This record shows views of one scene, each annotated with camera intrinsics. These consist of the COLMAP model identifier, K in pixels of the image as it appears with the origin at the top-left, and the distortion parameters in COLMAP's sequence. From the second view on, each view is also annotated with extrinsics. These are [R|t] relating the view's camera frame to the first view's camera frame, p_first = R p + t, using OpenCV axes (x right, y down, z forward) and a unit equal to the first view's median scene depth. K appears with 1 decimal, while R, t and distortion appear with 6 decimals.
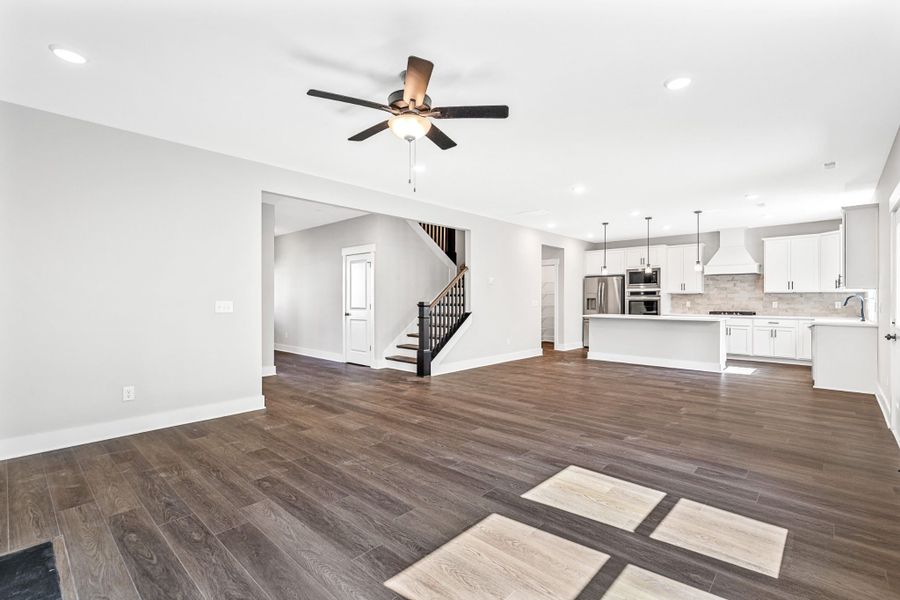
lens RADIAL K [[407.9, 0, 450.0], [0, 407.9, 300.0], [0, 0, 1]] dist [0.002387, 0.000168]
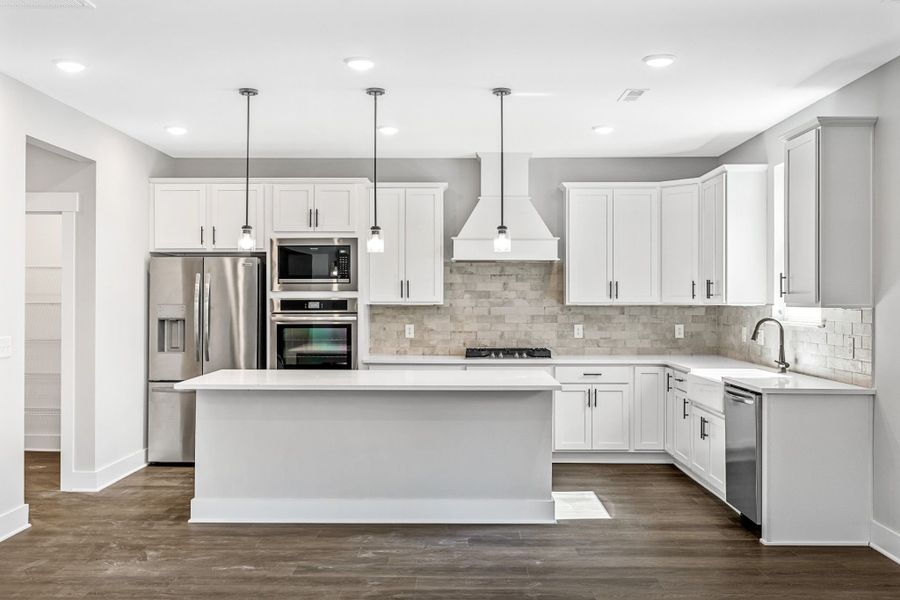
lens RADIAL K [[862.4, 0, 450.0], [0, 862.4, 300.0], [0, 0, 1]] dist [0.000953, -0.003089]
pose [[0.740211, -0.001248, 0.672373, 0.040413], [0.000889, 0.999999, 0.000877, -0.022458], [-0.672374, -0.000052, 0.740212, 0.354739]]
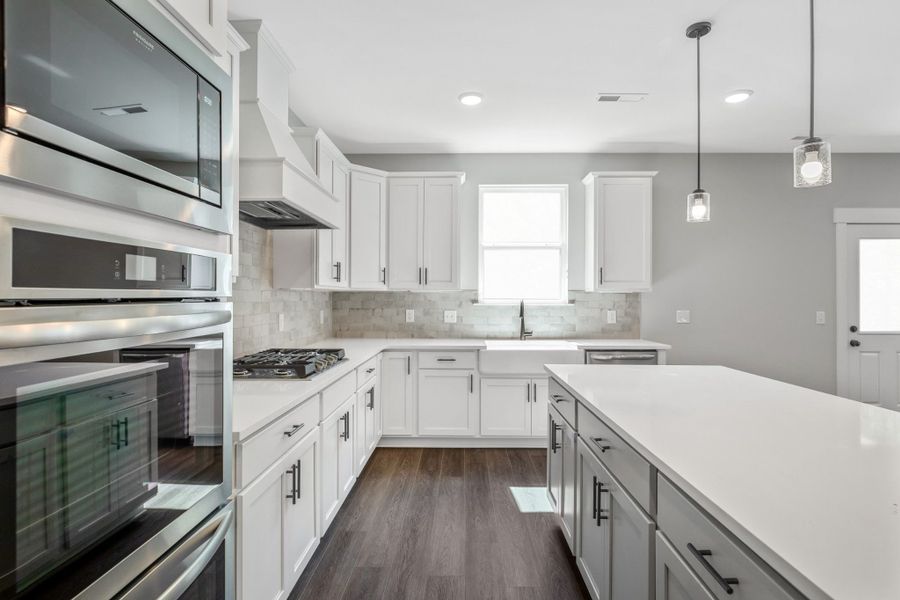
lens RADIAL K [[465.7, 0, 450.0], [0, 465.7, 300.0], [0, 0, 1]] dist [0.001848, -0.000049]
pose [[-0.660360, -0.007256, 0.750914, 0.365781], [-0.003385, 0.999972, 0.006686, -0.010439], [-0.750942, 0.001873, -0.660366, 1.064683]]
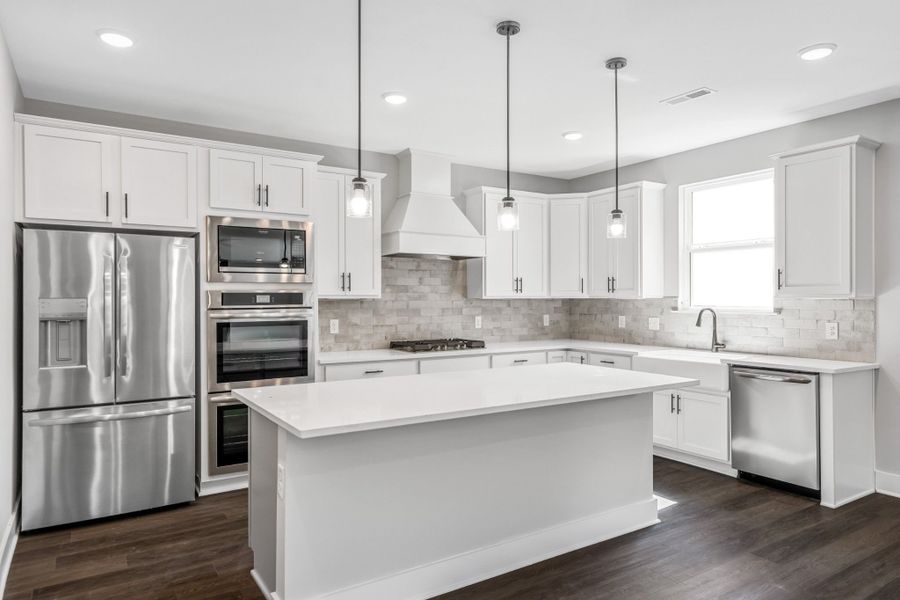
lens RADIAL K [[570.5, 0, 447.4], [0, 570.5, 299.2], [0, 0, 1]] dist [0.003415, 0.001140]
pose [[0.250550, -0.002796, 0.968100, 0.090904], [0.002255, 0.999995, 0.002304, -0.017441], [-0.968101, 0.001606, 0.250555, 0.791067]]
